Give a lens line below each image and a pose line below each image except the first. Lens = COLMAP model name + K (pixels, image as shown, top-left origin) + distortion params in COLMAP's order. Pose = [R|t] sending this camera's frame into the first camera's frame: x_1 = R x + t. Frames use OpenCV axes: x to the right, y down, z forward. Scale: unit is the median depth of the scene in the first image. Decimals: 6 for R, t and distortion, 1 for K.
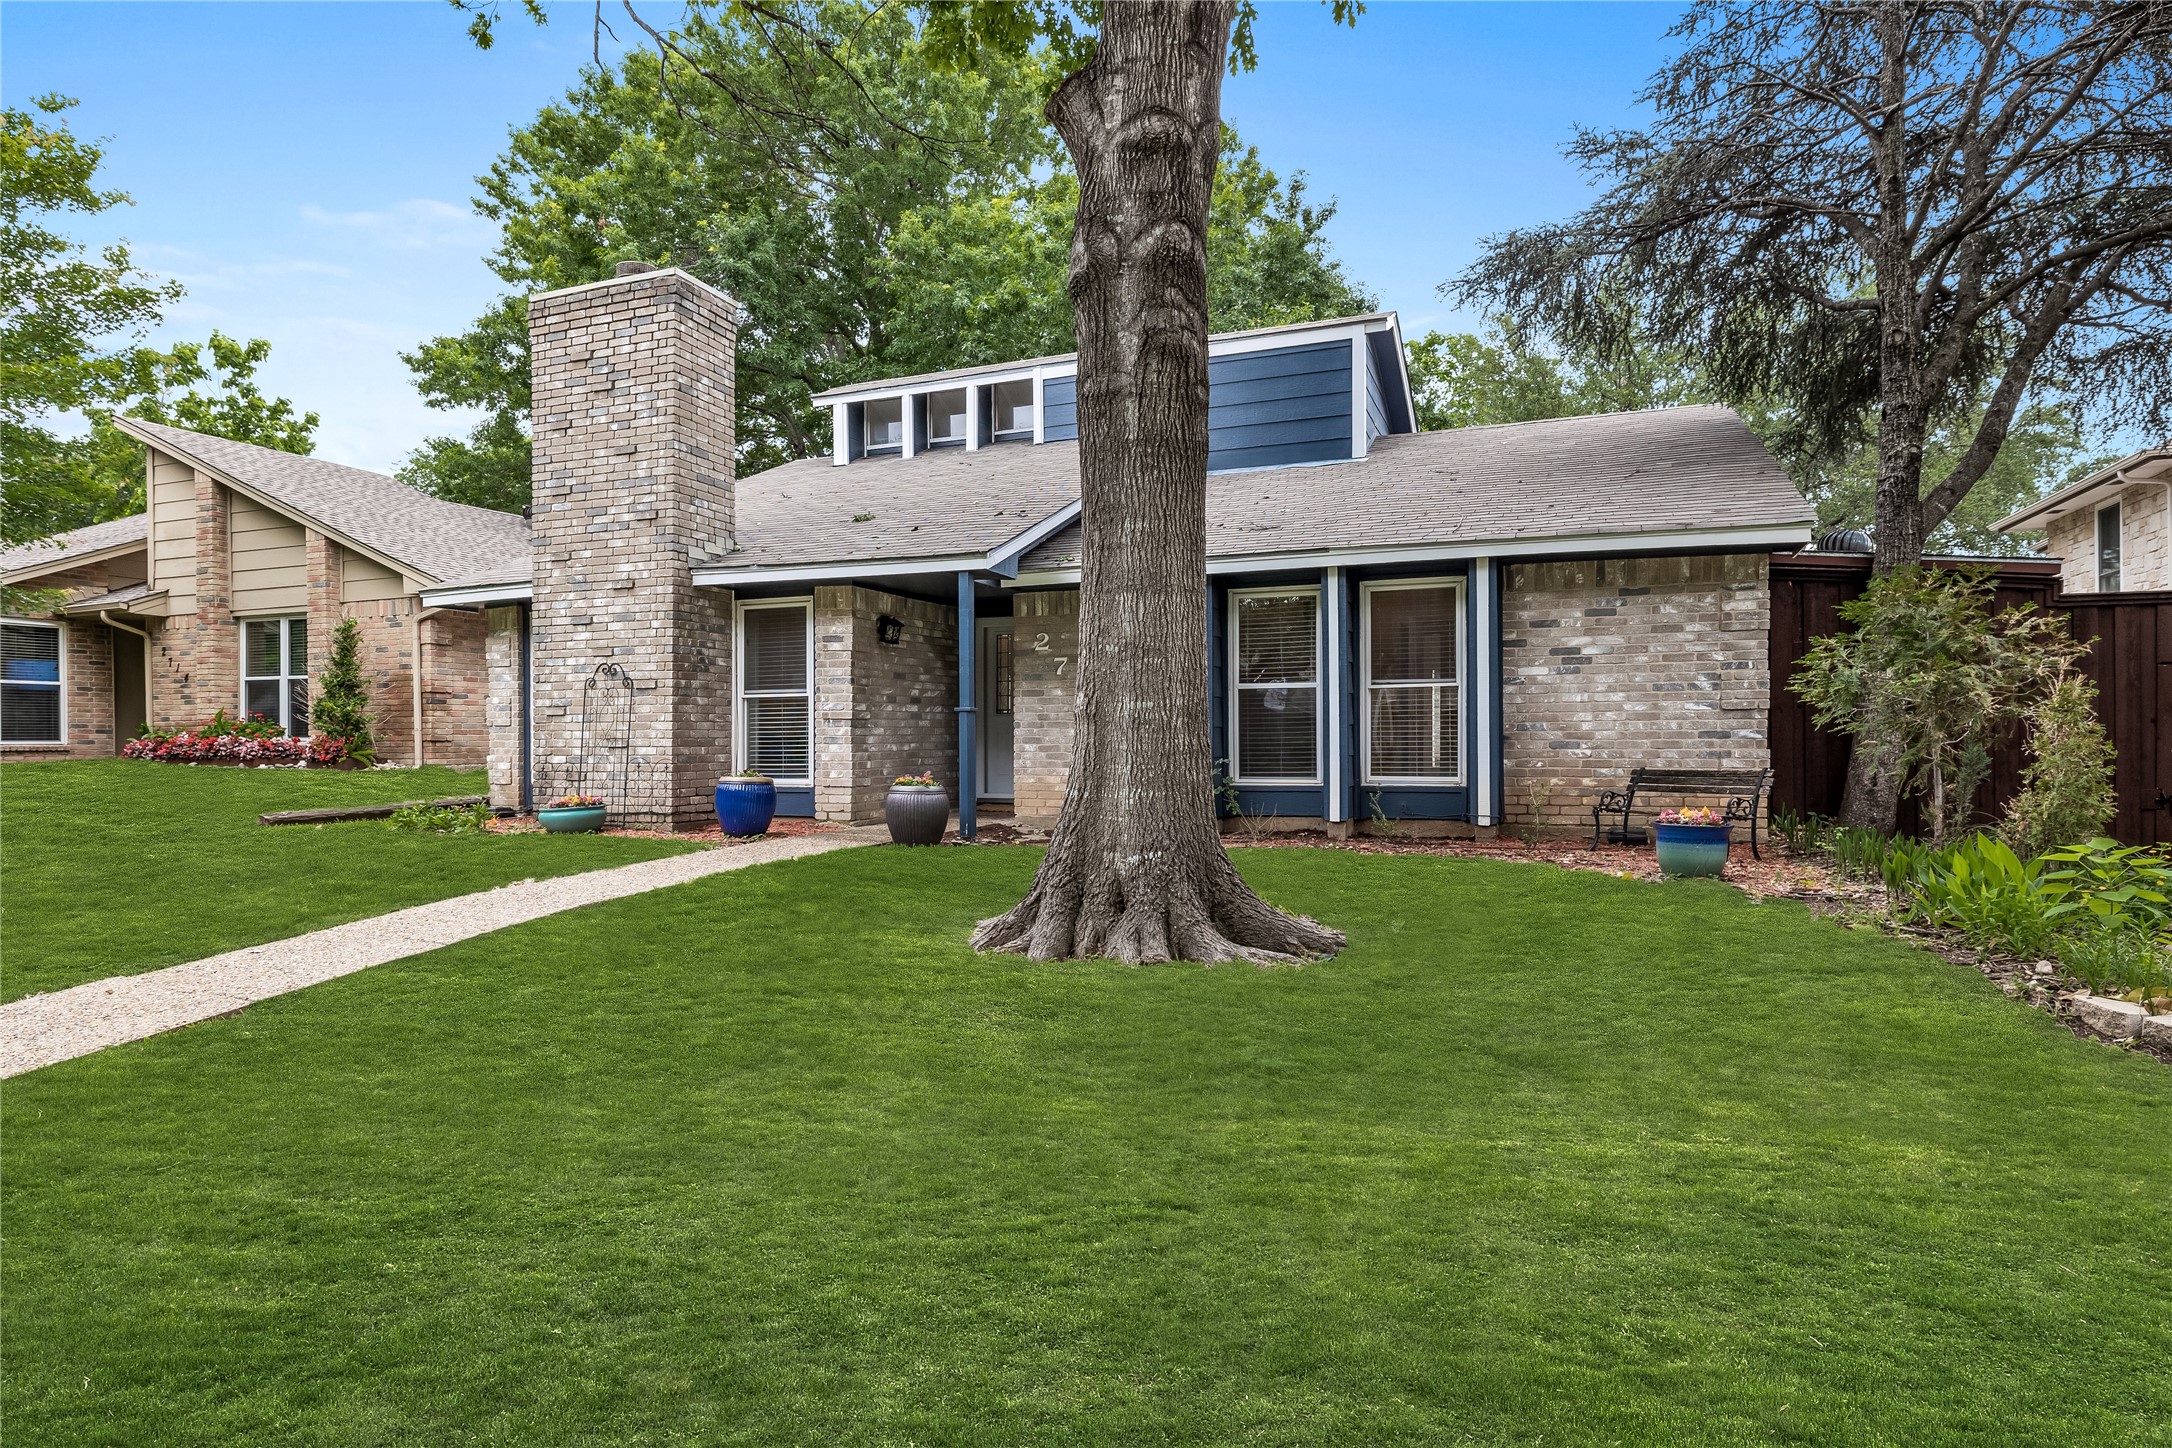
lens RADIAL K [[1233.6, 0, 1024.2], [0, 1233.6, 753.8], [0, 0, 1]] dist [-0.004197, -0.001545]
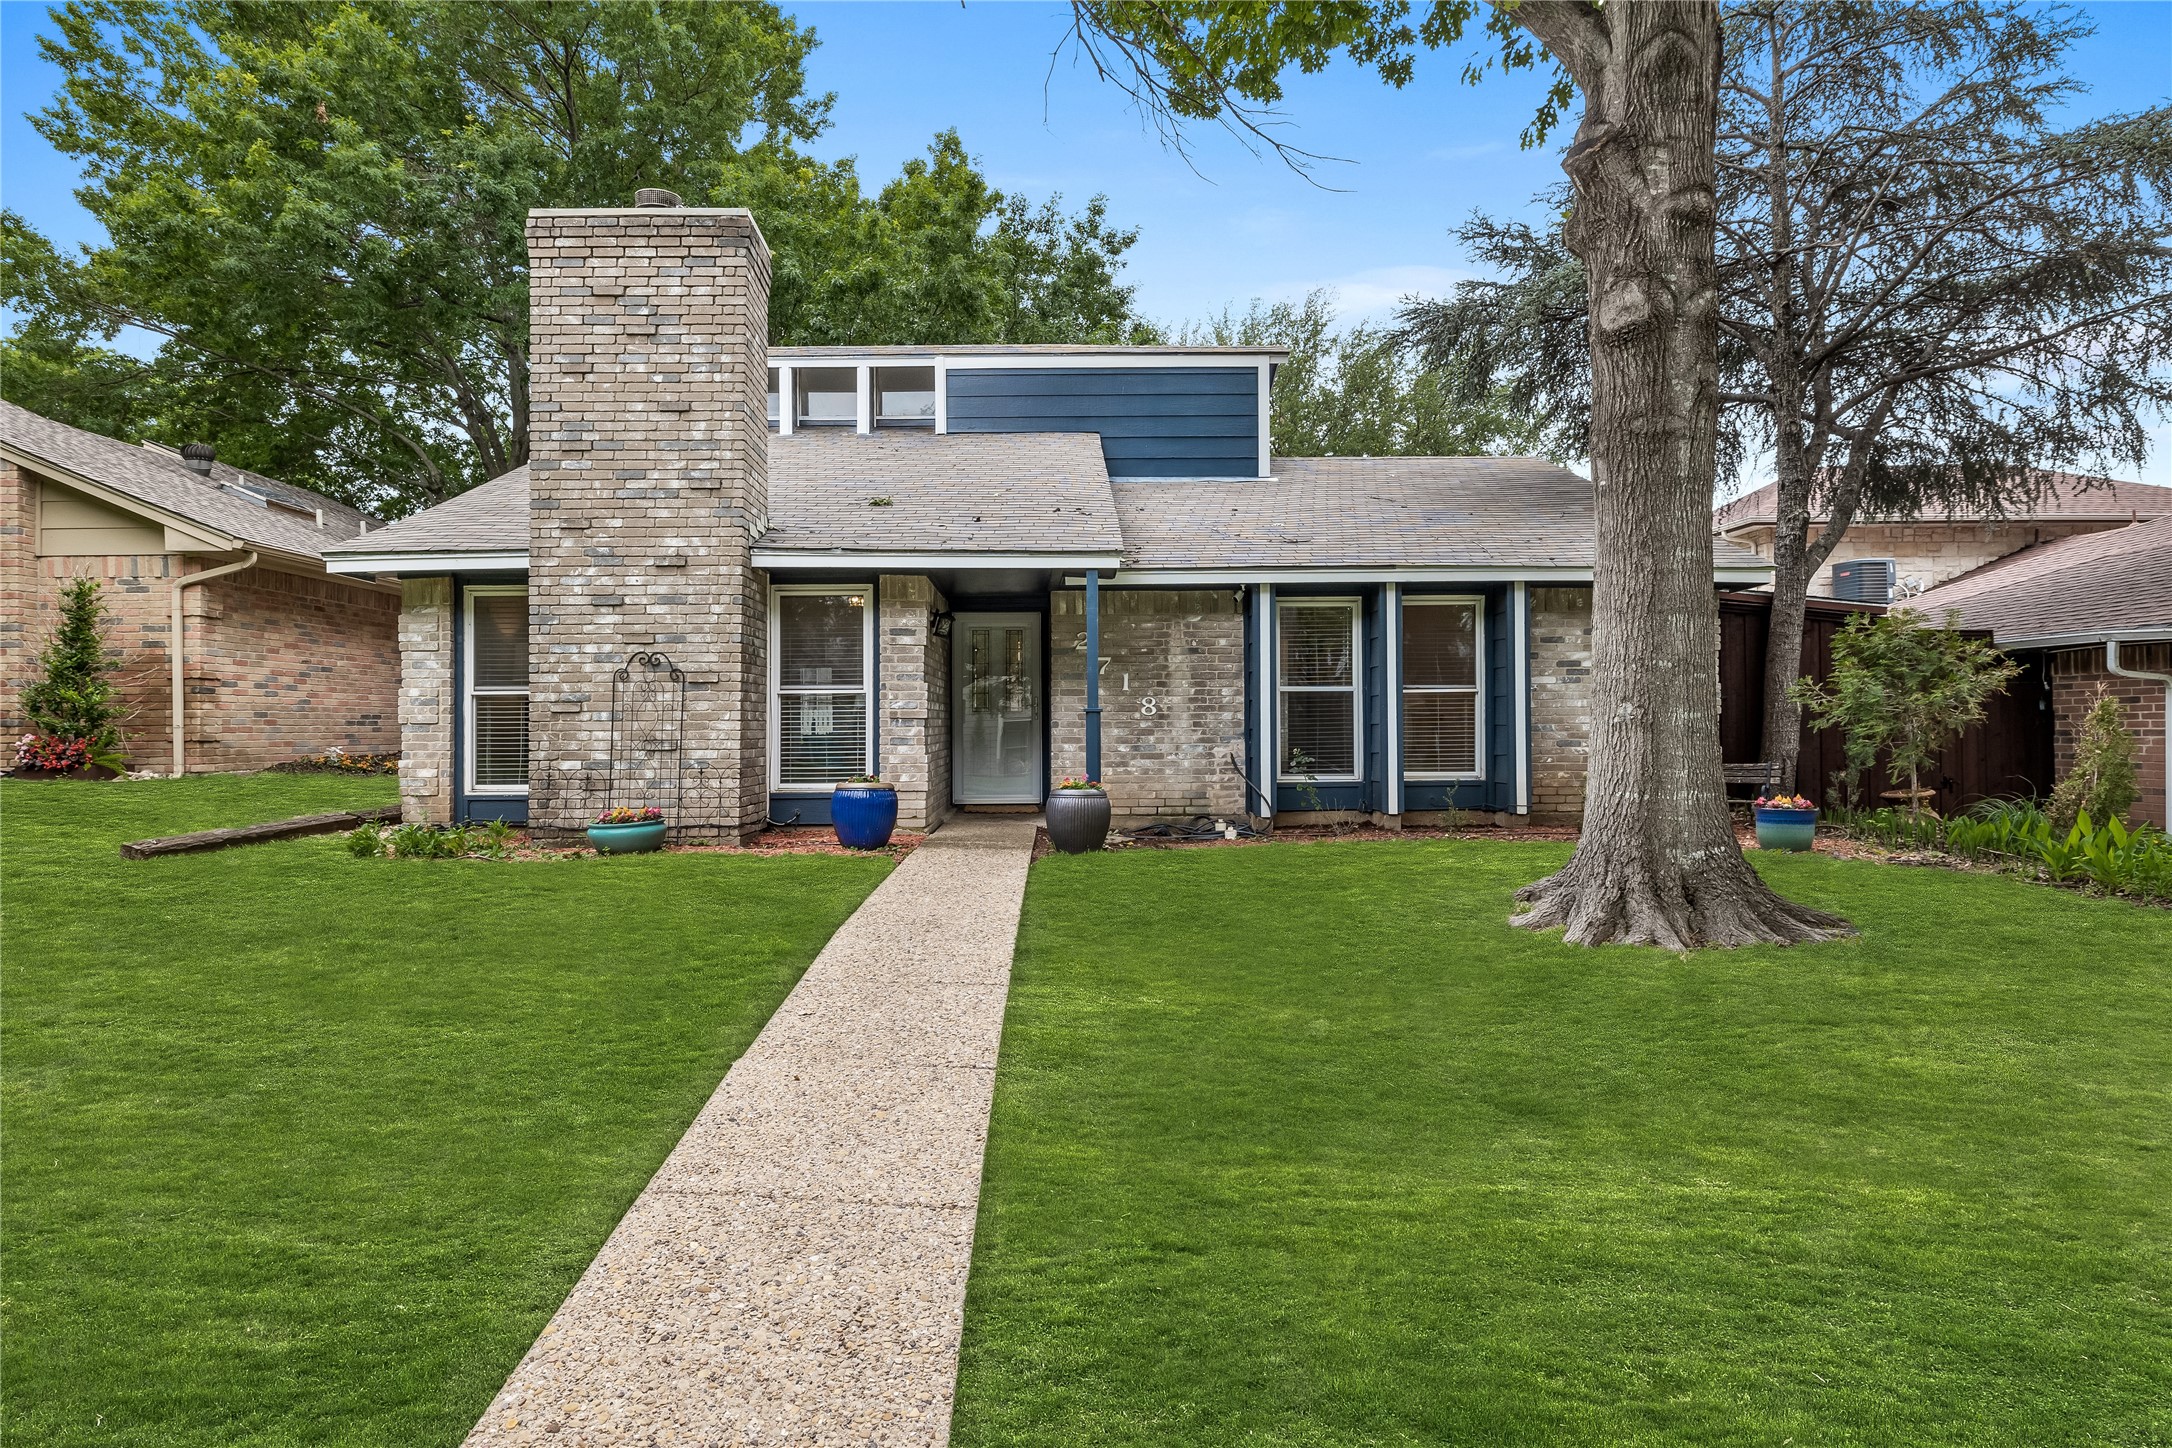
lens RADIAL K [[1233.6, 0, 1082.9], [0, 1233.6, 719.2], [0, 0, 1]] dist [-0.004197, -0.001545]
pose [[0.916325, 0.002981, 0.400424, -0.403942], [0.005567, 0.999781, -0.020184, -0.007942], [-0.400396, 0.020724, 0.916108, 0.096564]]
